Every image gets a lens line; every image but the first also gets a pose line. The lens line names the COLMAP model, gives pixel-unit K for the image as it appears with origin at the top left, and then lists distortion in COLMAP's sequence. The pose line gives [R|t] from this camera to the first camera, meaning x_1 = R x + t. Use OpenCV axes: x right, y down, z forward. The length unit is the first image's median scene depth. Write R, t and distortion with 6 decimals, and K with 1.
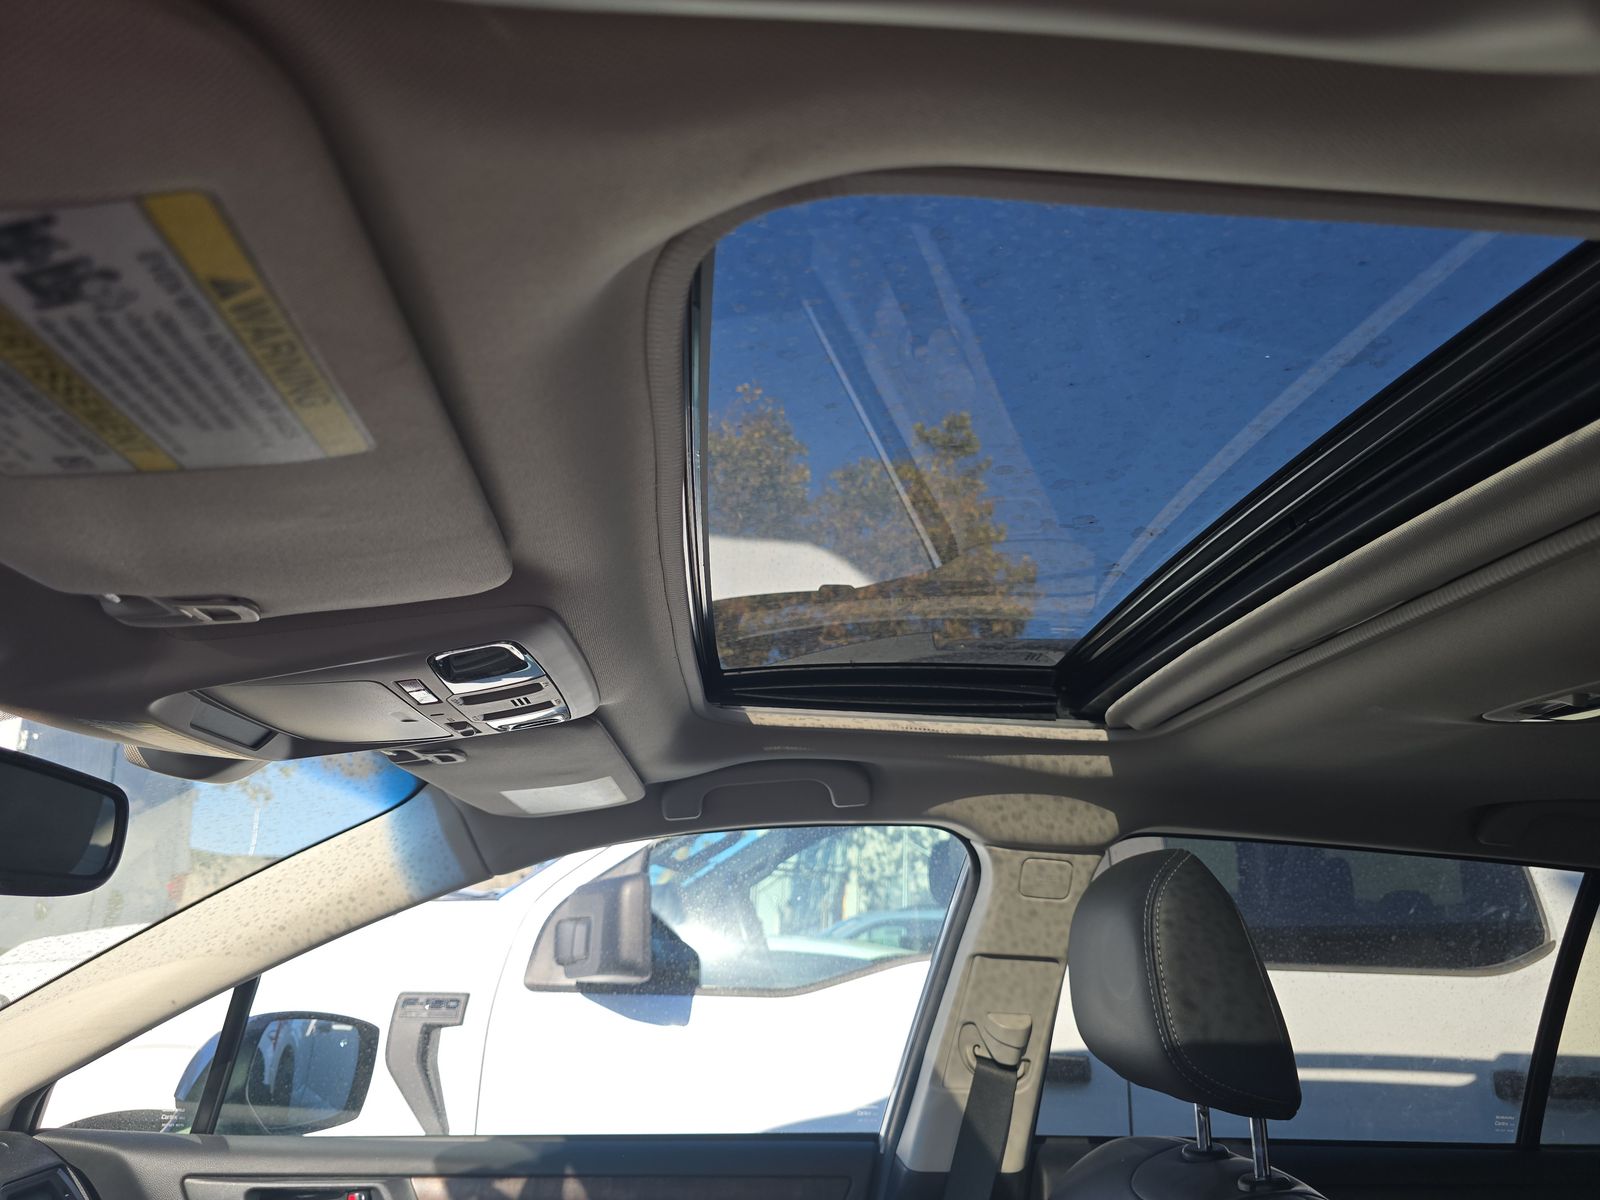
lens RADIAL K [[1069.6, 0, 800.0], [0, 1069.6, 600.0], [0, 0, 1]] dist [0.048363, -0.051321]
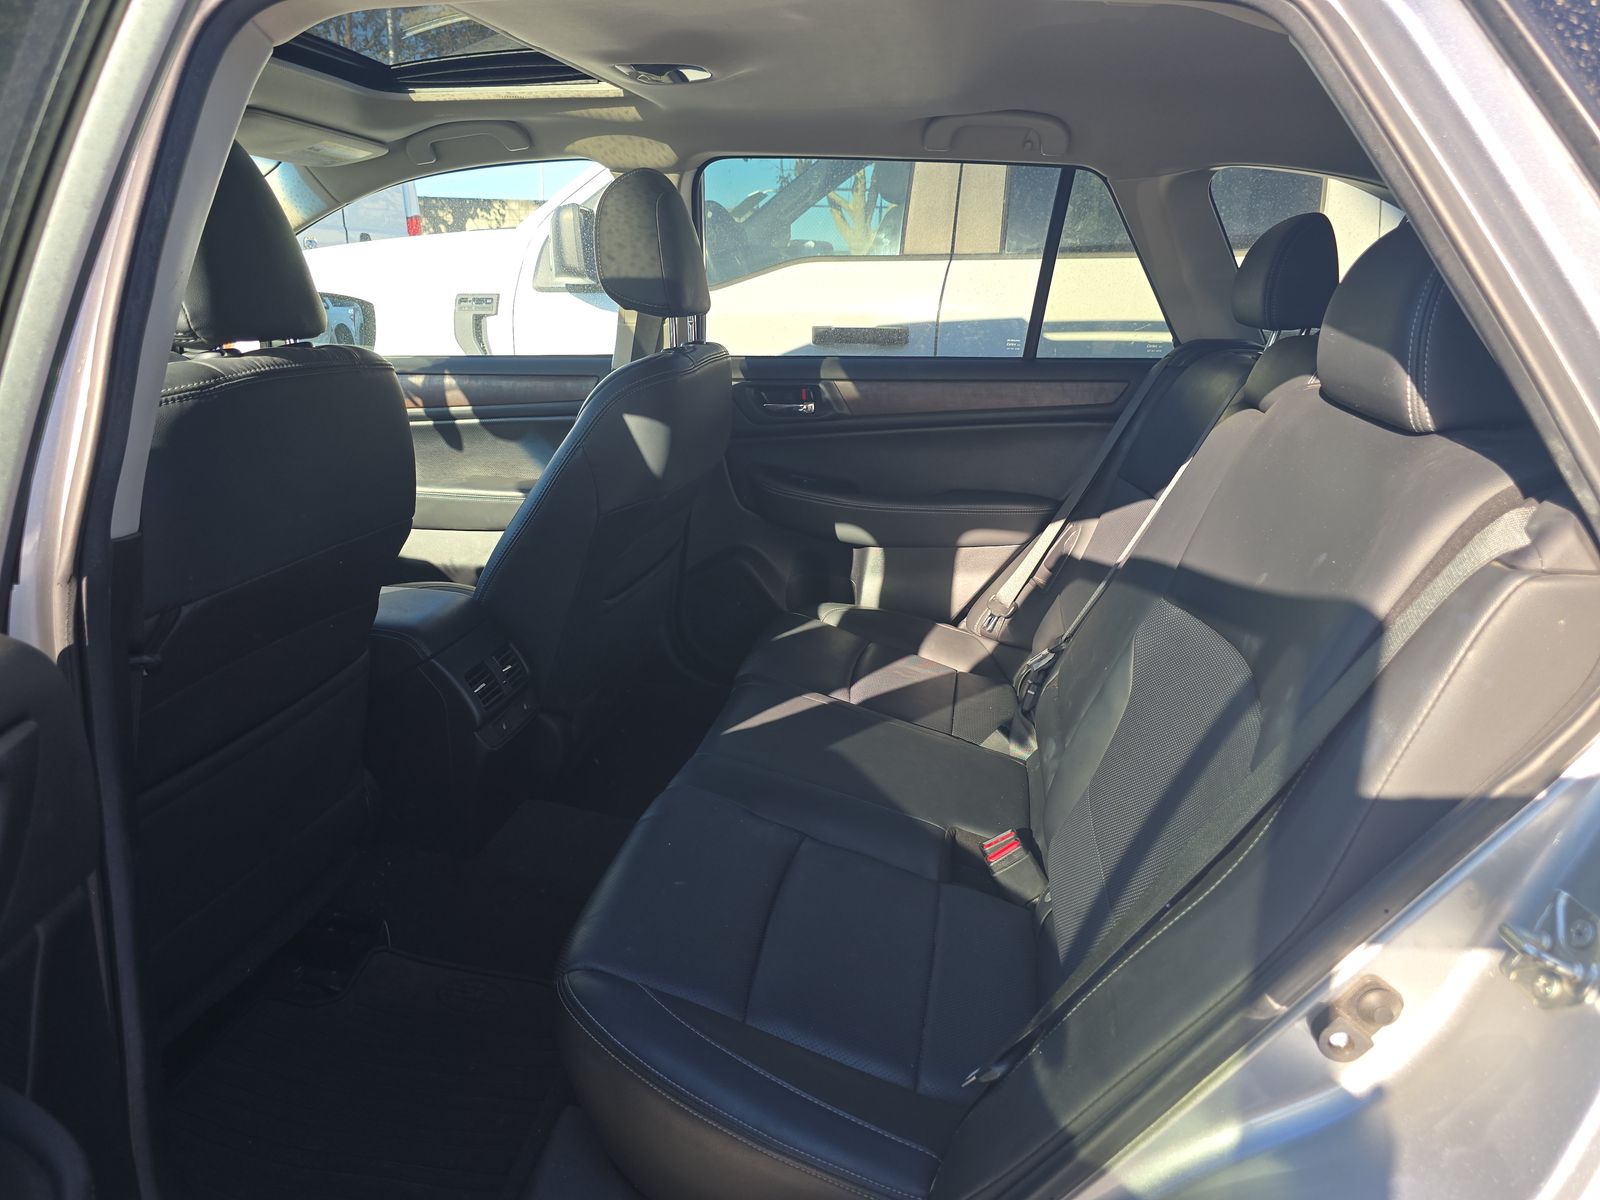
lens RADIAL K [[1069.6, 0, 800.0], [0, 1069.6, 600.0], [0, 0, 1]] dist [0.048363, -0.051321]
pose [[0.970155, 0.042207, -0.238785, 0.805161], [0.099891, 0.827739, 0.552151, -0.089965], [0.220956, -0.559524, 0.798818, -0.519129]]
